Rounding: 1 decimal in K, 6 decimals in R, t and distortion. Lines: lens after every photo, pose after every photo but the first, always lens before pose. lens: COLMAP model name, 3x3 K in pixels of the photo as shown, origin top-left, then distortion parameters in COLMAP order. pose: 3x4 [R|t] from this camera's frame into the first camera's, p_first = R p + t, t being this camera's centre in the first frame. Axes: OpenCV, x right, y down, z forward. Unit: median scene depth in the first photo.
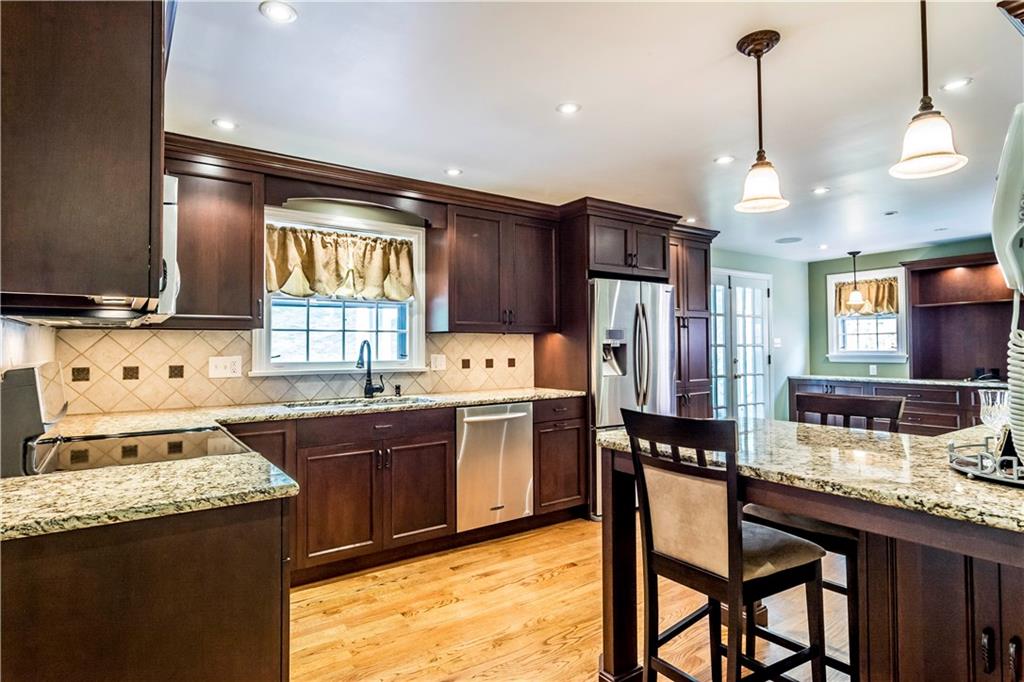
lens RADIAL K [[552.6, 0, 508.7], [0, 552.6, 334.9], [0, 0, 1]] dist [-0.004511, 0.001688]
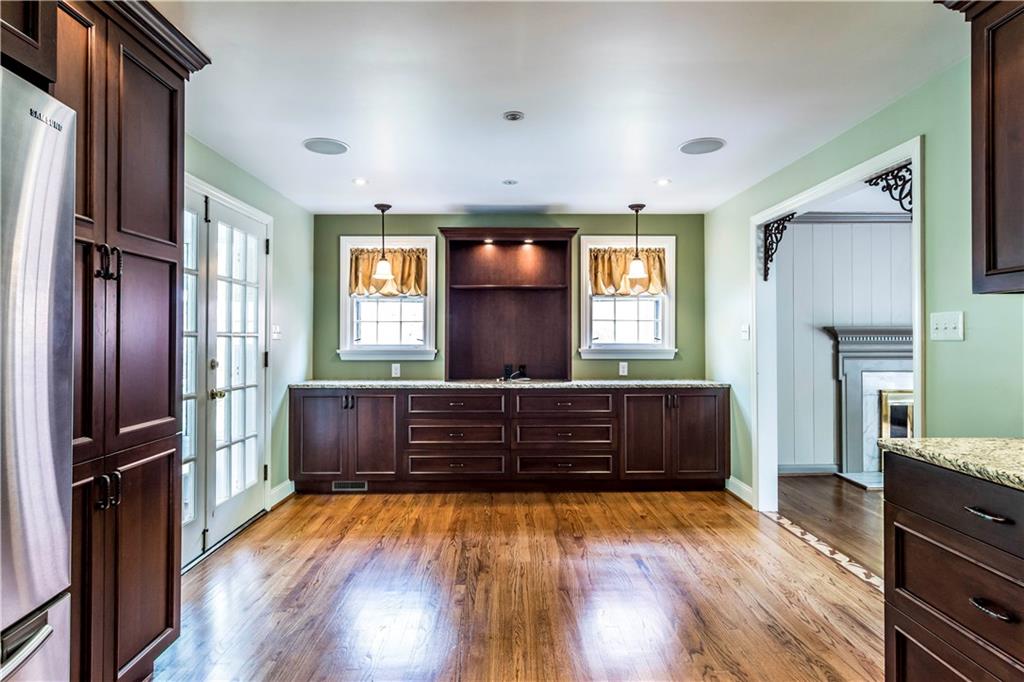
lens RADIAL K [[552.6, 0, 511.3], [0, 552.6, 332.9], [0, 0, 1]] dist [-0.004511, 0.001688]
pose [[0.569011, 0.015855, 0.822177, 0.138978], [-0.024203, 0.999704, -0.002527, 0.011754], [-0.821973, -0.018461, 0.569227, 0.461167]]
